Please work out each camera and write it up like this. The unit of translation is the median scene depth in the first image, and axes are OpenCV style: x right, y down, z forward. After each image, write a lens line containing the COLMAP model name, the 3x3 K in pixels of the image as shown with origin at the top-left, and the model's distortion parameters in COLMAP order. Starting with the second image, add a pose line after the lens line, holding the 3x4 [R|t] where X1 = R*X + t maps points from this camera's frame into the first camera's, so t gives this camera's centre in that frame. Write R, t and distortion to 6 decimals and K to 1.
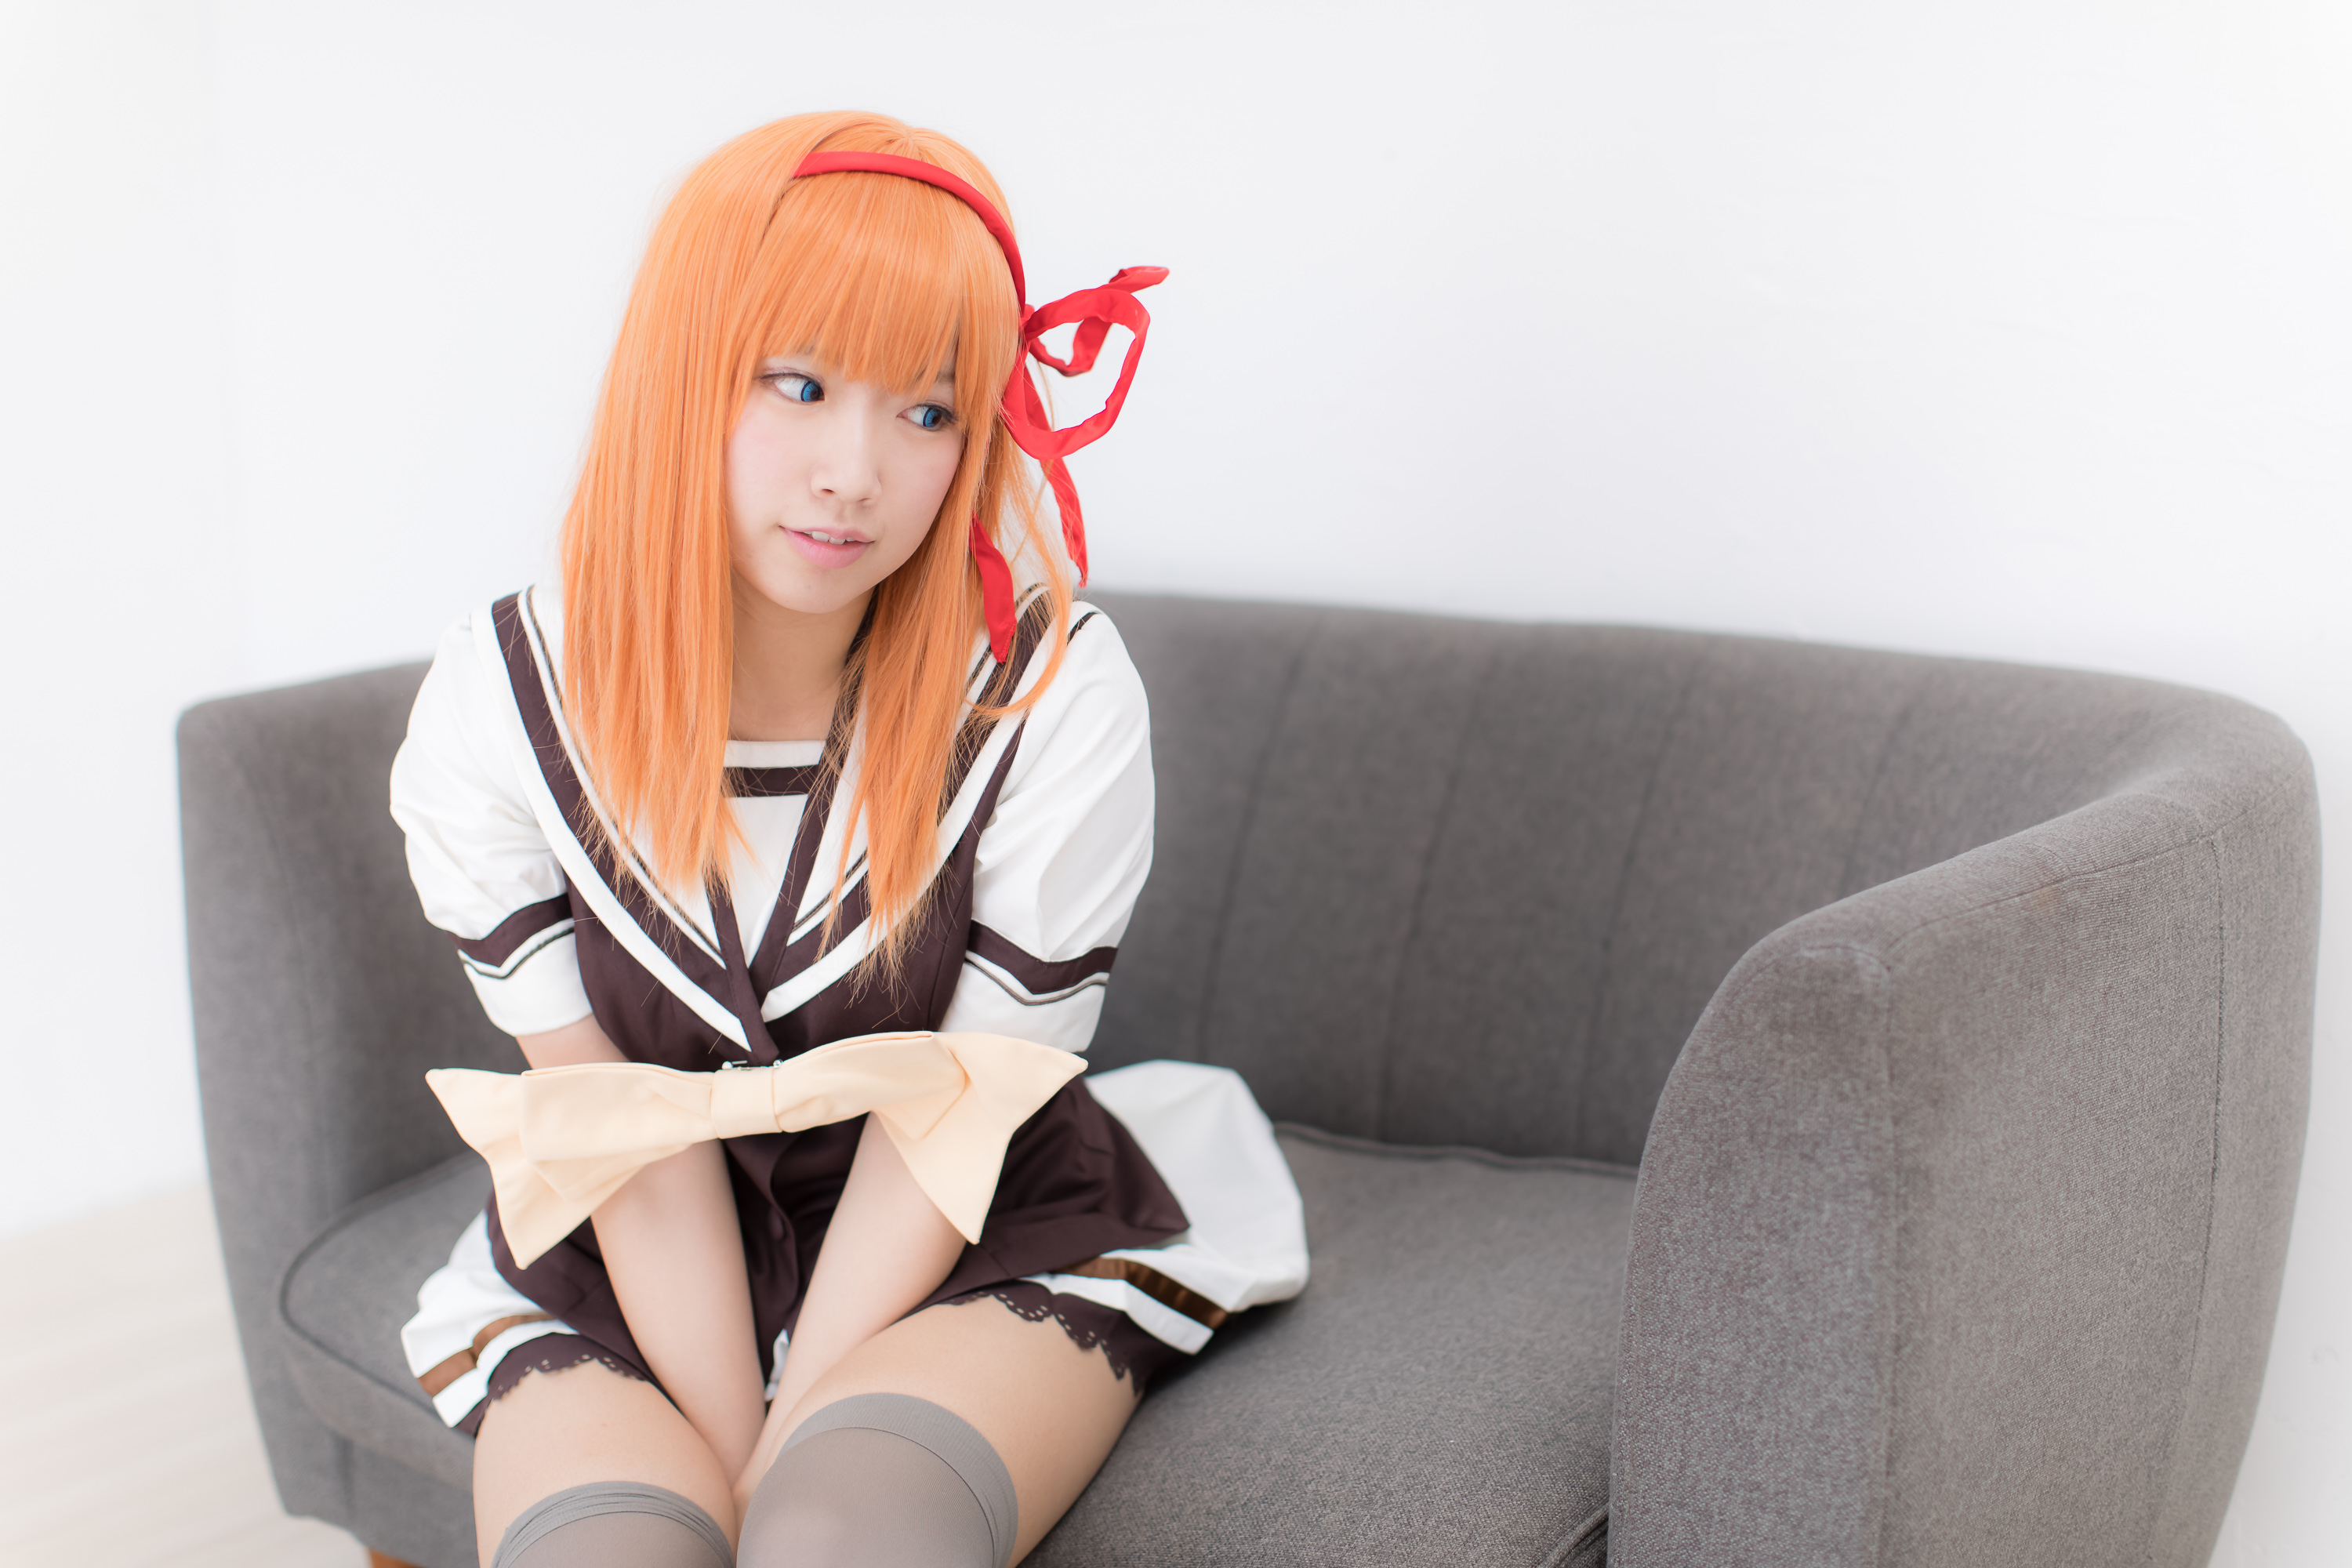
lens RADIAL K [[3506.2, 0, 1175.1], [0, 3506.2, 772.7], [0, 0, 1]] dist [-0.193494, 0.229556]
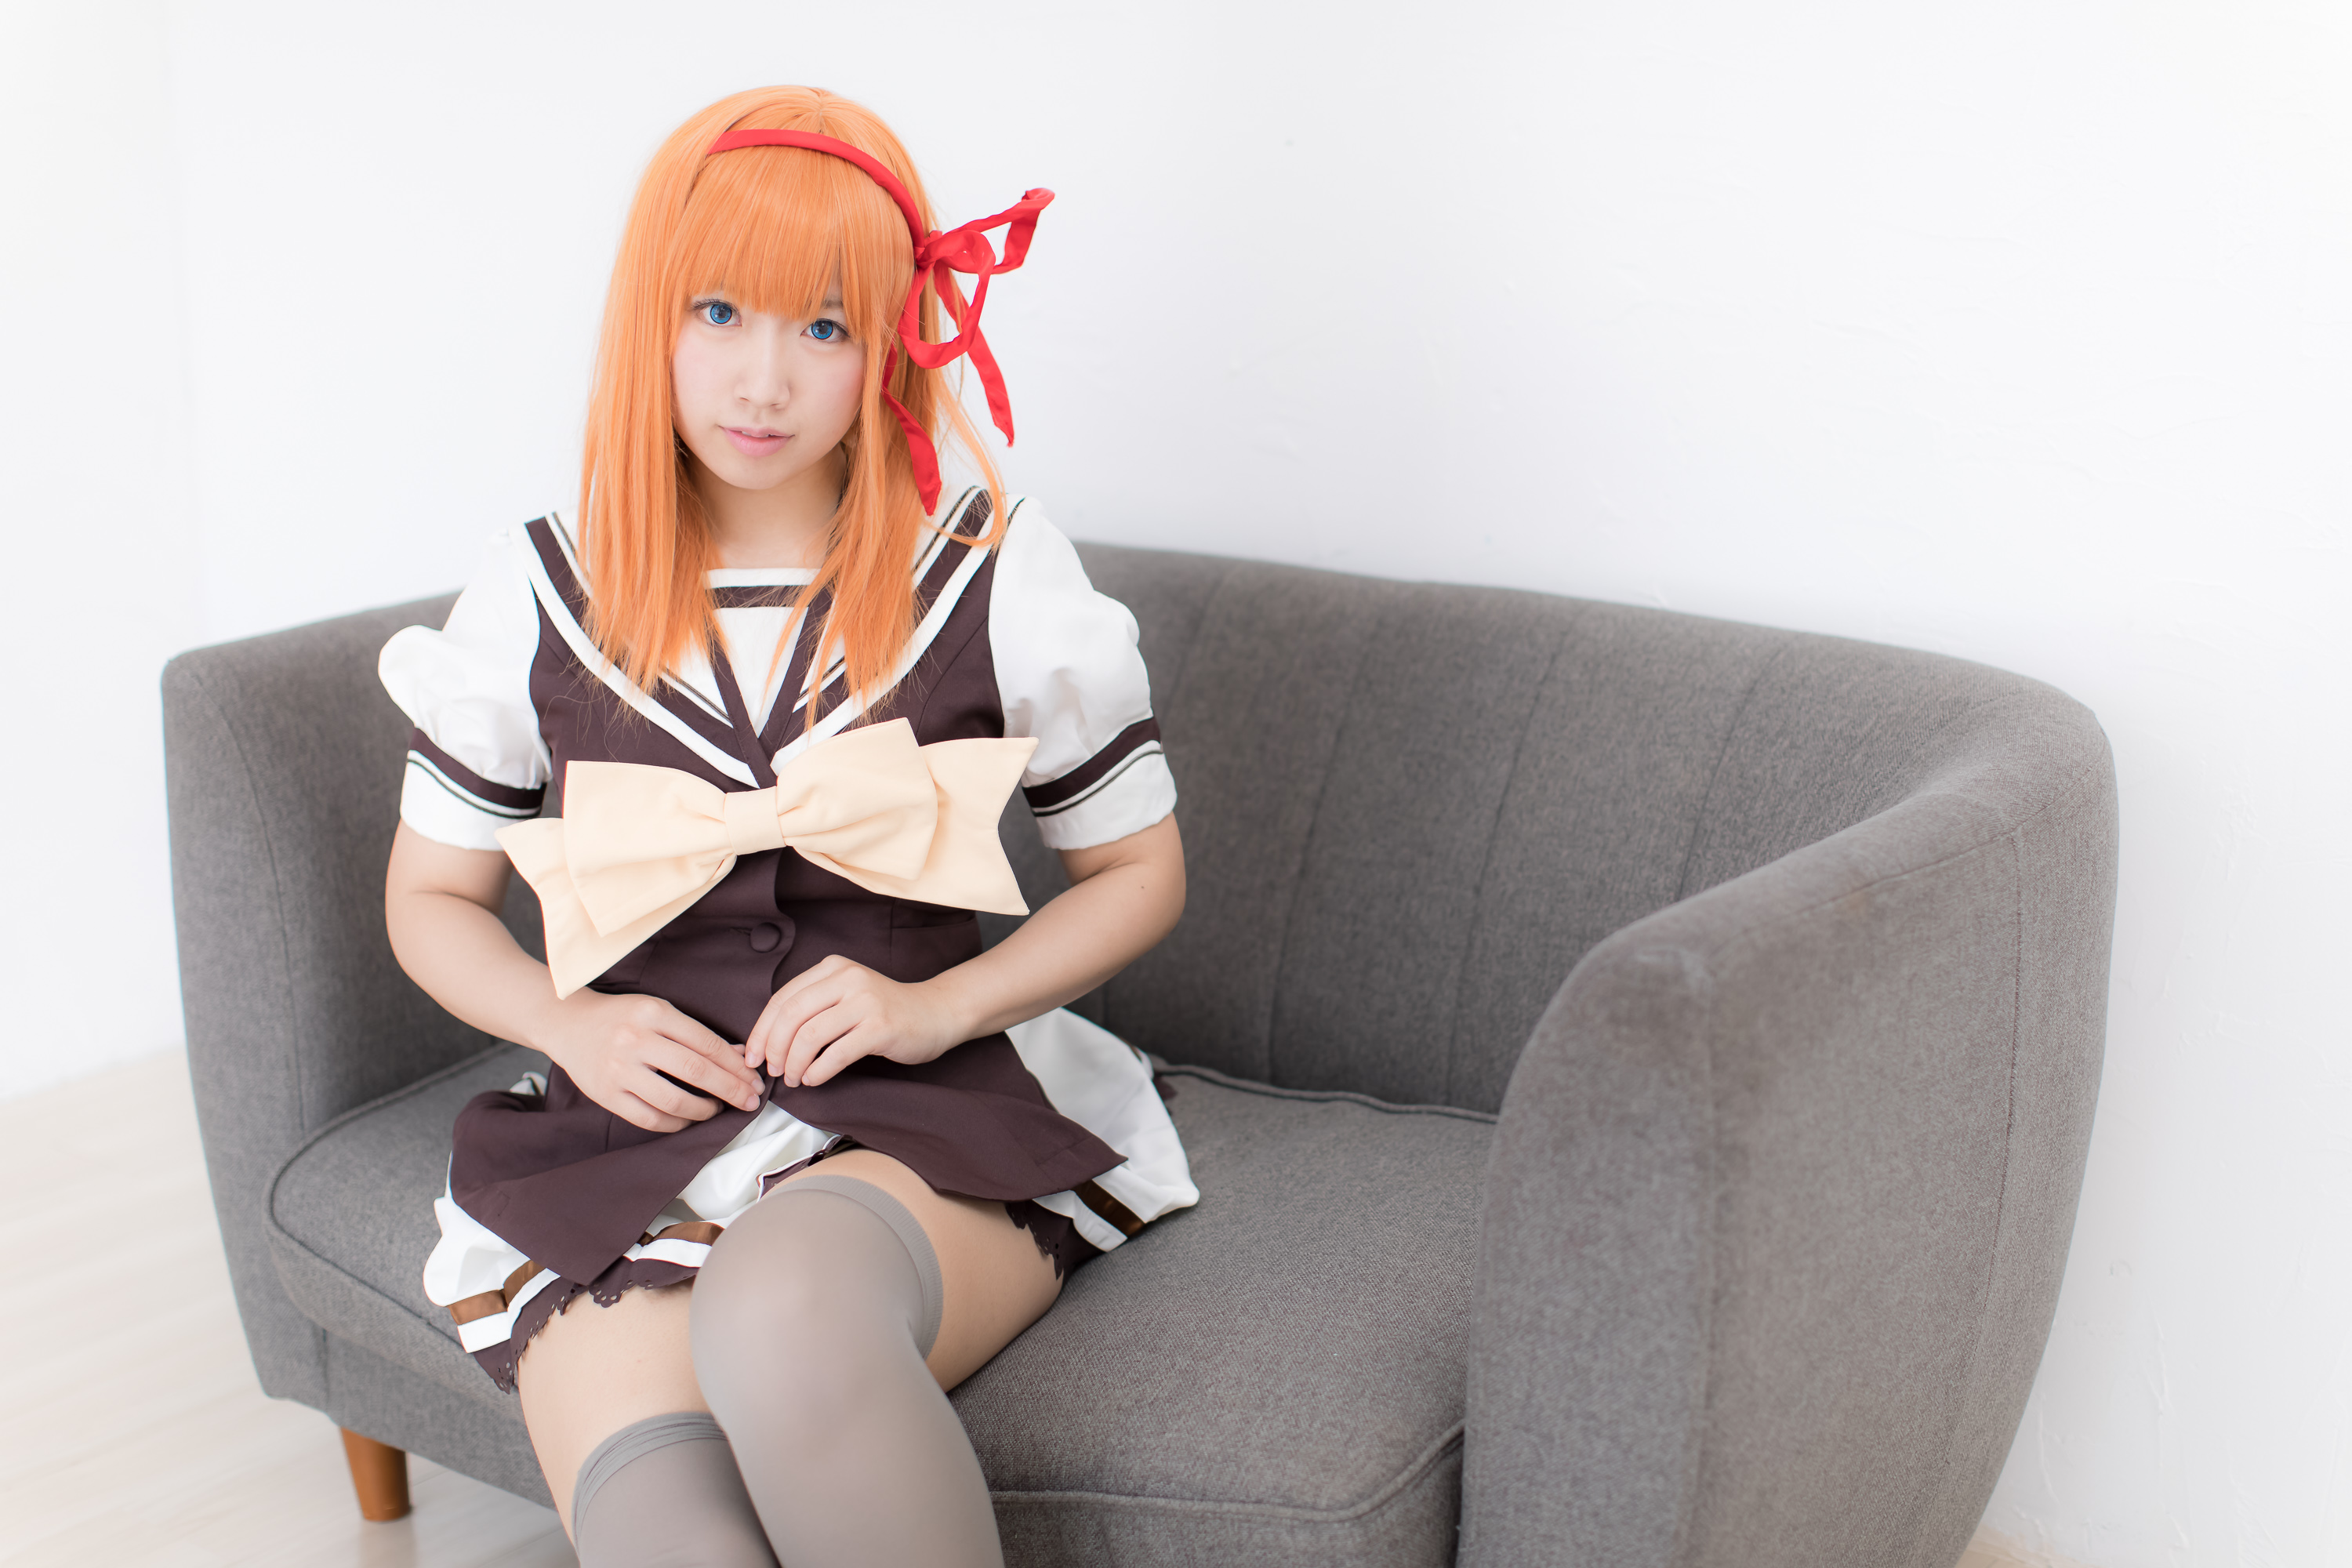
lens RADIAL K [[3506.2, 0, 1175.1], [0, 3506.2, 772.7], [0, 0, 1]] dist [-0.193494, 0.229556]
pose [[0.999560, 0.007840, 0.028598, -0.004275], [-0.009518, 0.998212, 0.059017, -0.069227], [-0.028084, -0.059263, 0.997847, -0.123744]]
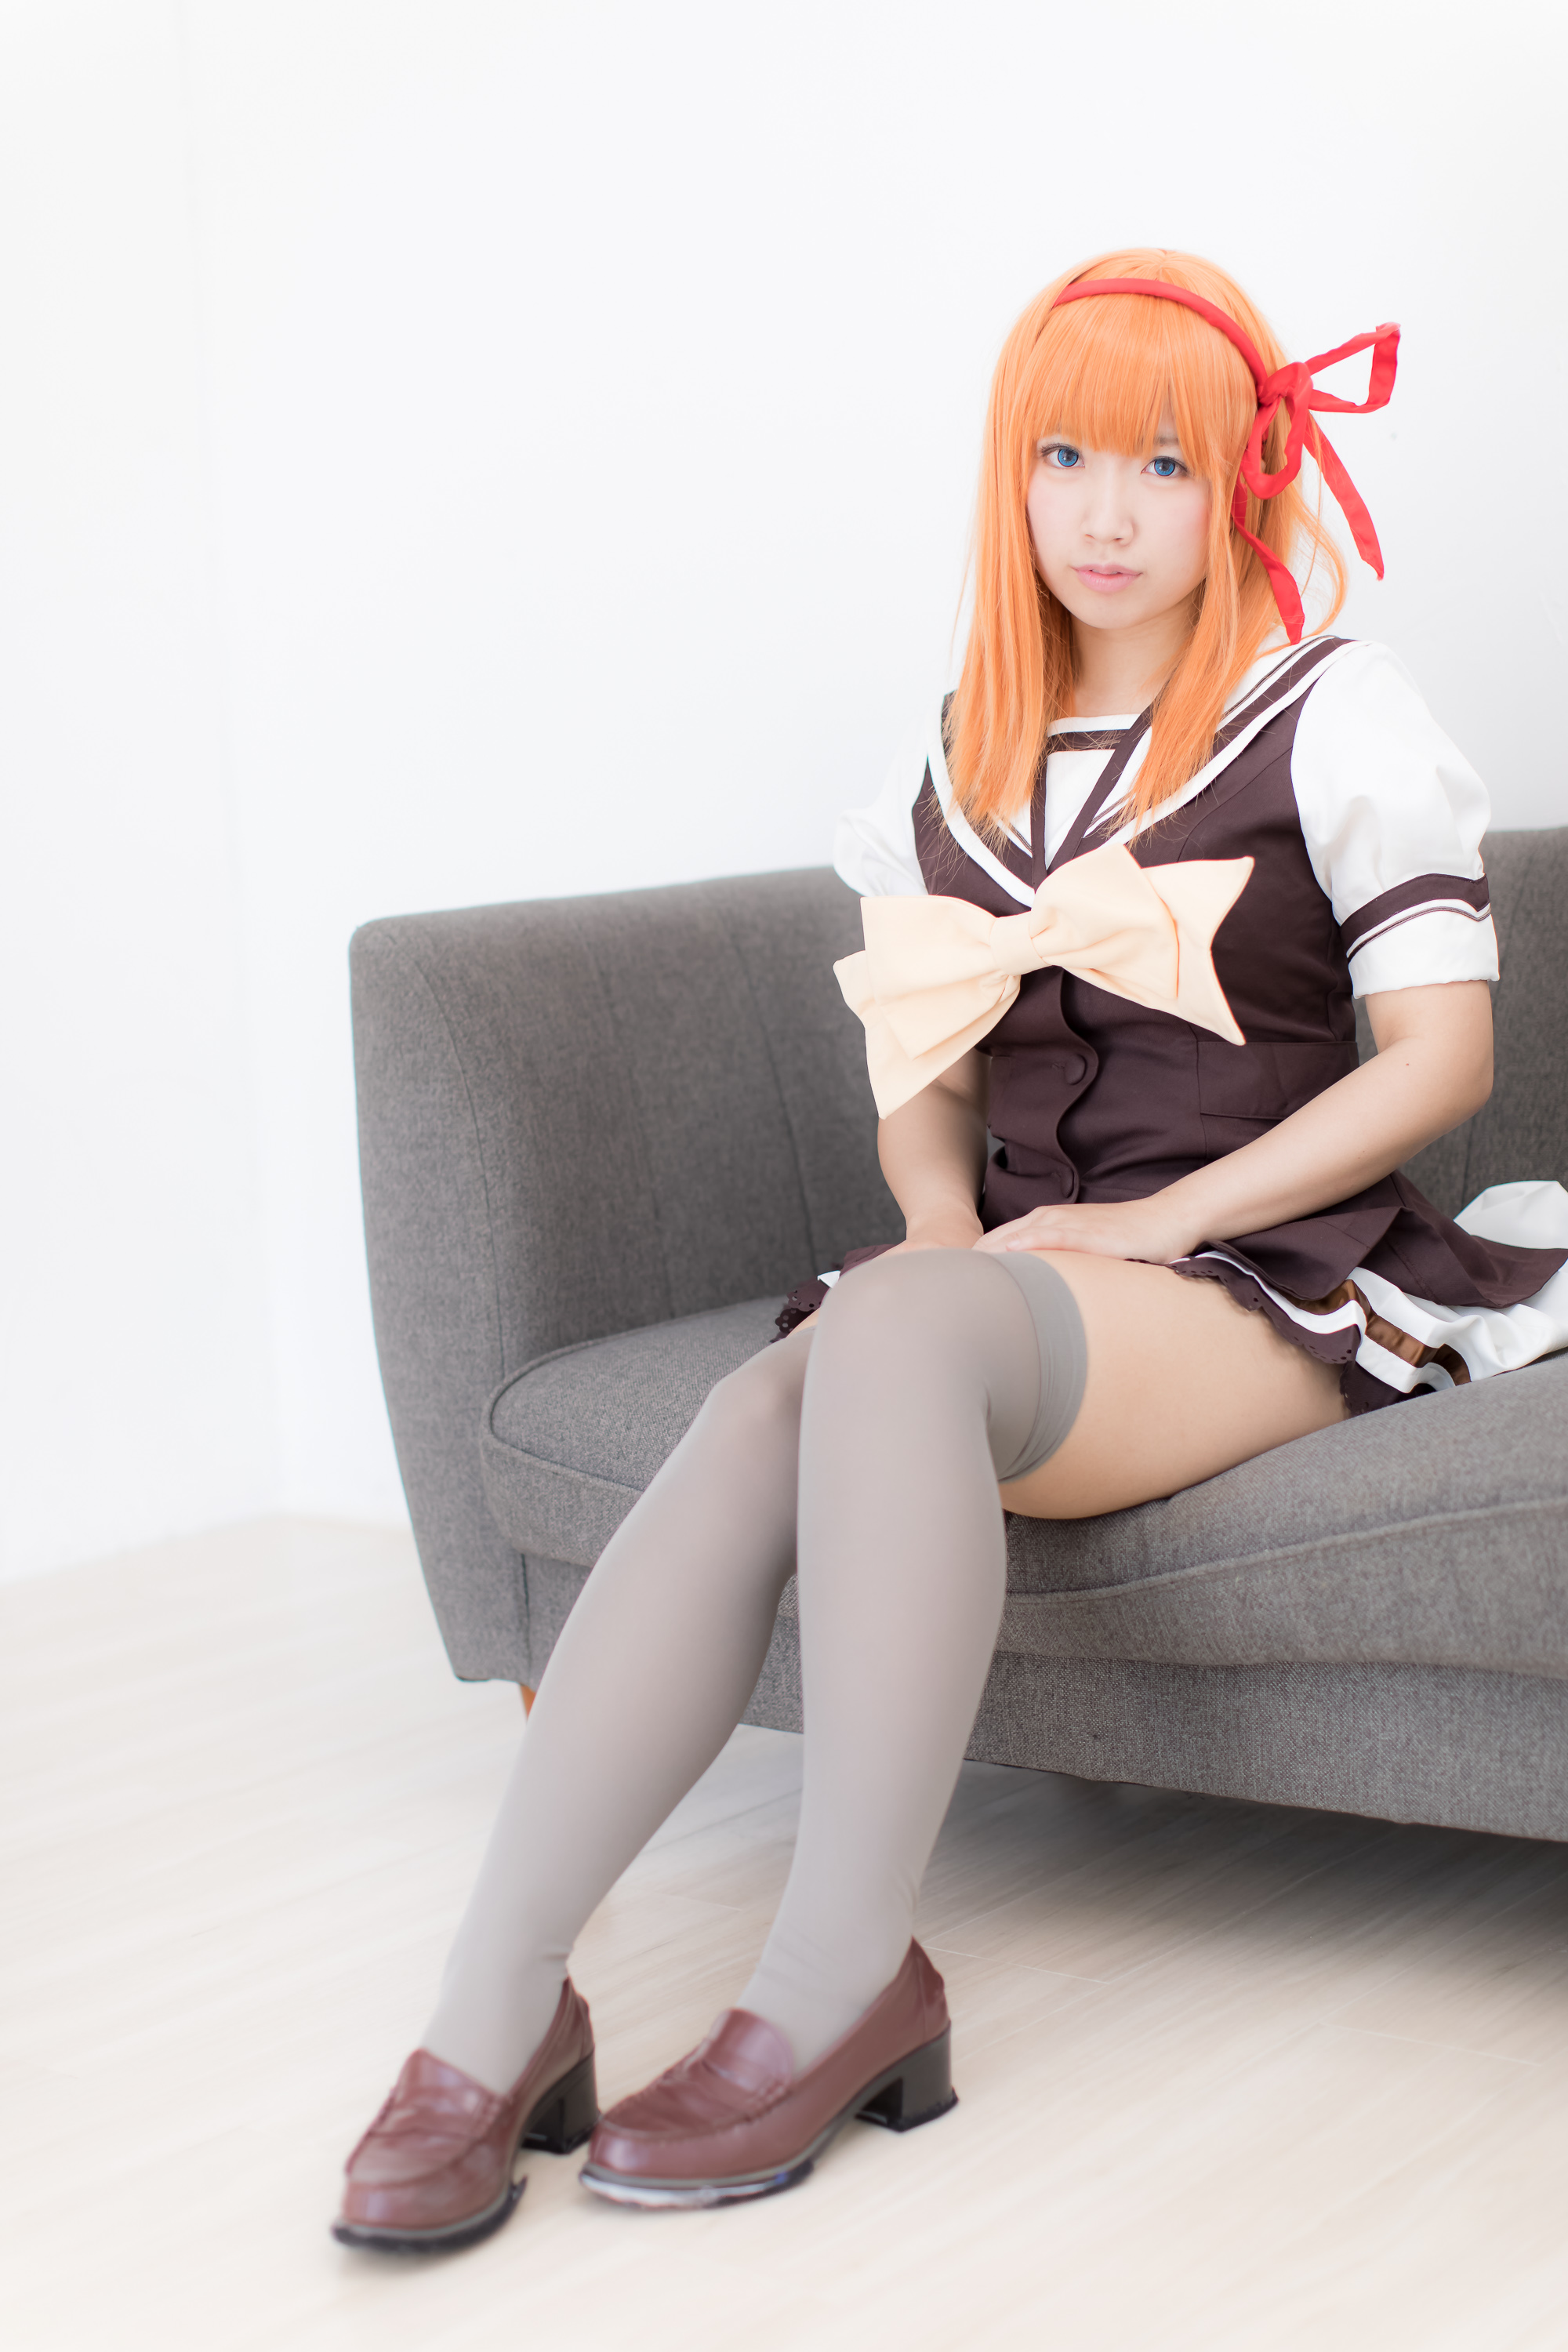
lens RADIAL K [[3506.2, 0, 784.0], [0, 3506.2, 1176.0], [0, 0, 1]] dist [-0.193494, 0.229556]
pose [[0.999298, -0.036738, -0.007353, -0.201636], [0.036017, 0.996015, -0.081590, 0.213663], [0.010321, 0.081267, 0.996639, -0.135124]]
